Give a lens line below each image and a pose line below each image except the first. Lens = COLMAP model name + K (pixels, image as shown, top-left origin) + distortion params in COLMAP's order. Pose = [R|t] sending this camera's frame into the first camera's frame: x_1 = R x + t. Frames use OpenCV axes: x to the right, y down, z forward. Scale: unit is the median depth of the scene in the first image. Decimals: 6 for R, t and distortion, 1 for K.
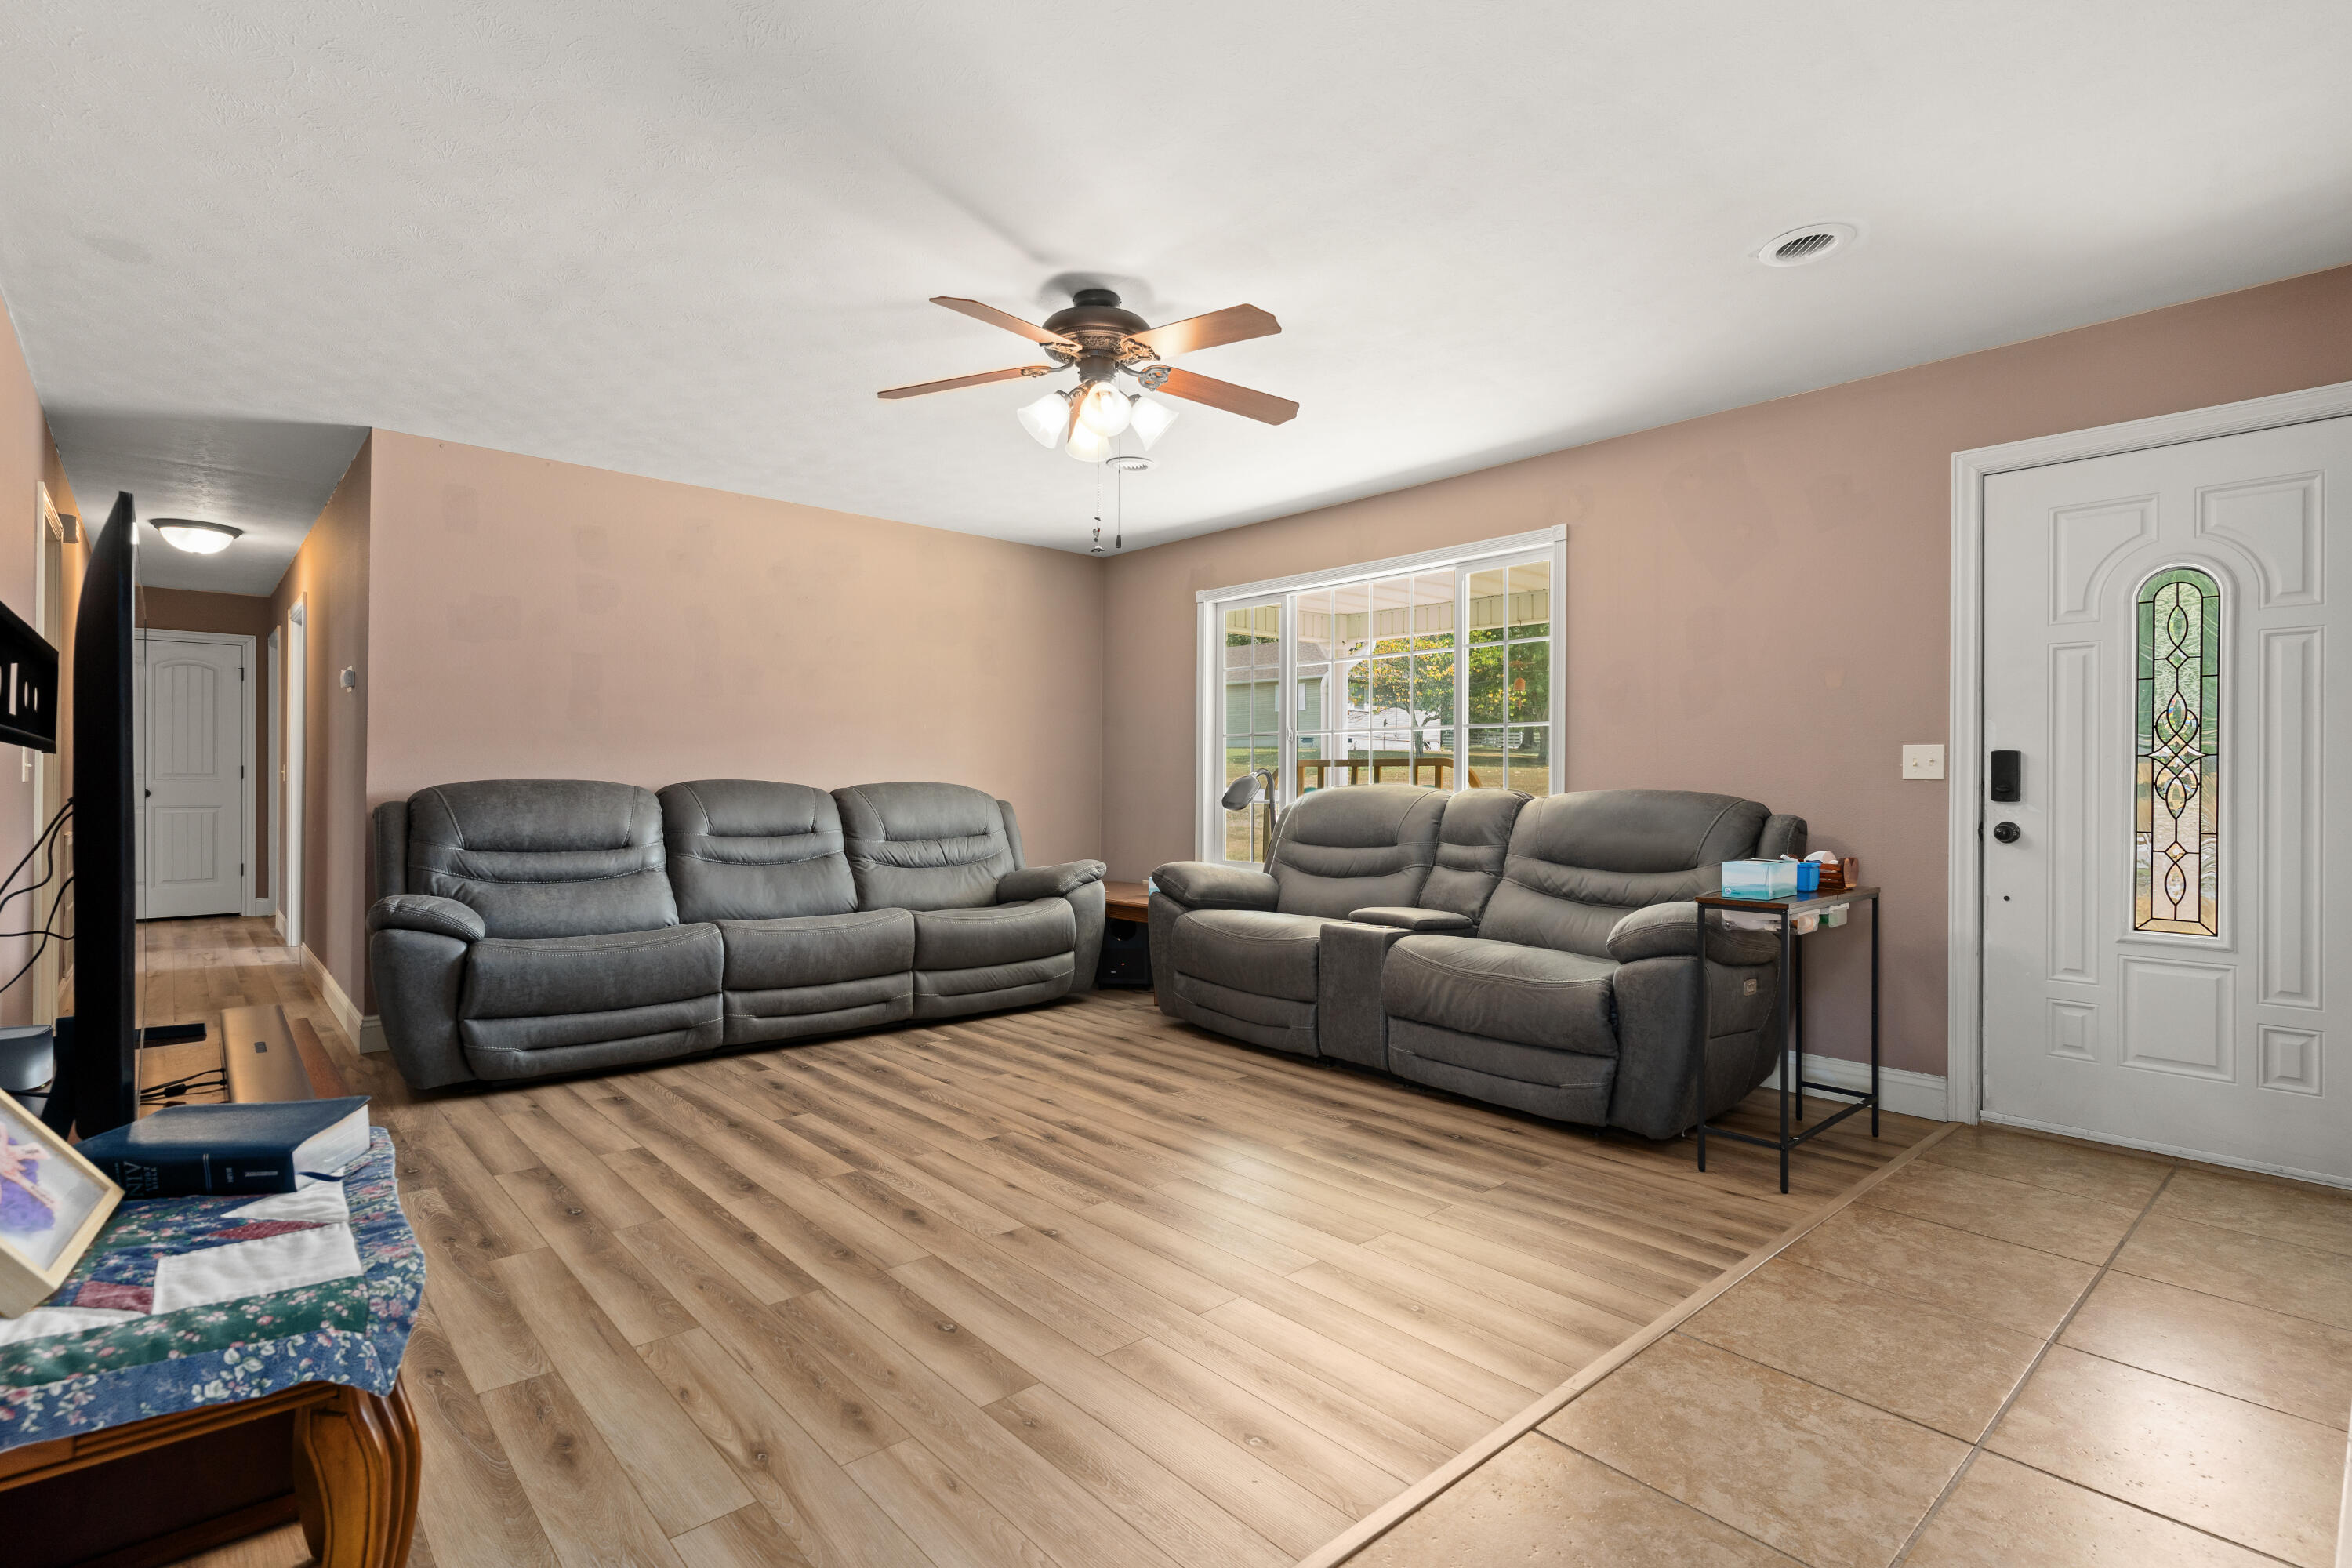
lens RADIAL K [[1136.0, 0, 1176.0], [0, 1136.0, 782.5], [0, 0, 1]] dist [-0.001843, -0.000406]
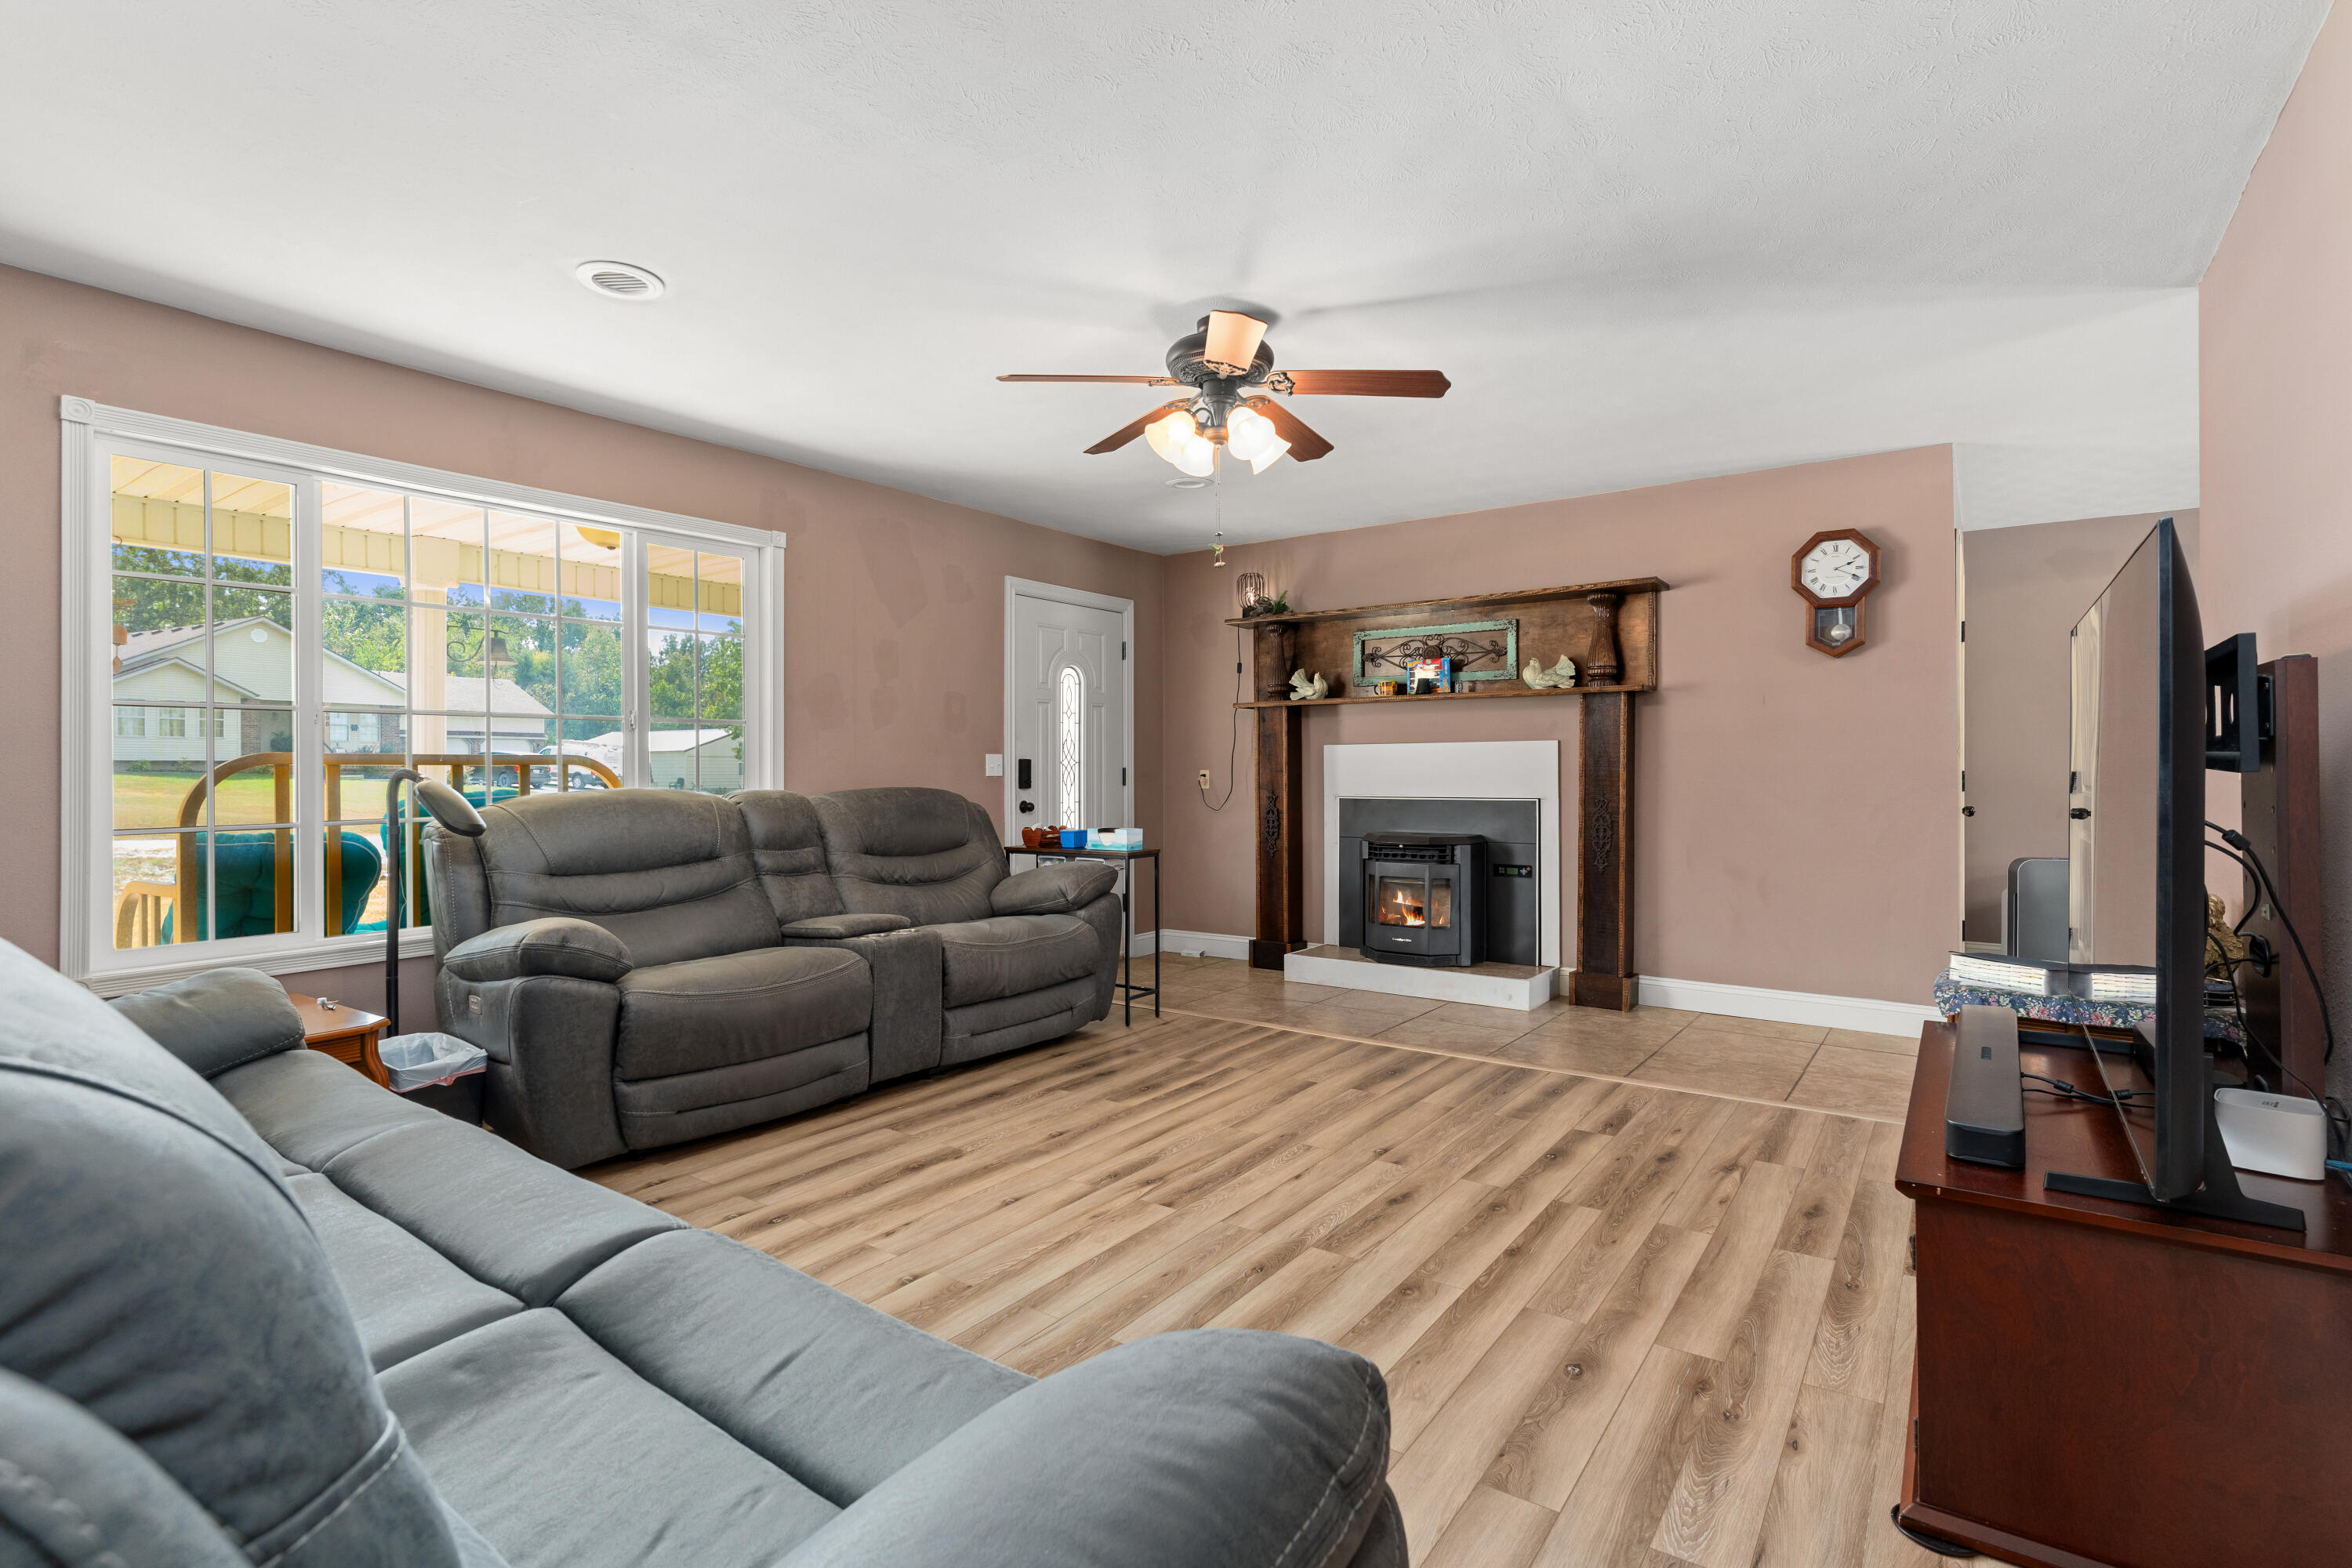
lens RADIAL K [[1136.0, 0, 1175.5], [0, 1136.0, 769.7], [0, 0, 1]] dist [-0.001843, -0.000406]
pose [[-0.229007, -0.006369, 0.973404, -1.081980], [0.005662, 0.999953, 0.007875, -0.026094], [-0.973408, 0.007315, -0.228960, 1.286298]]
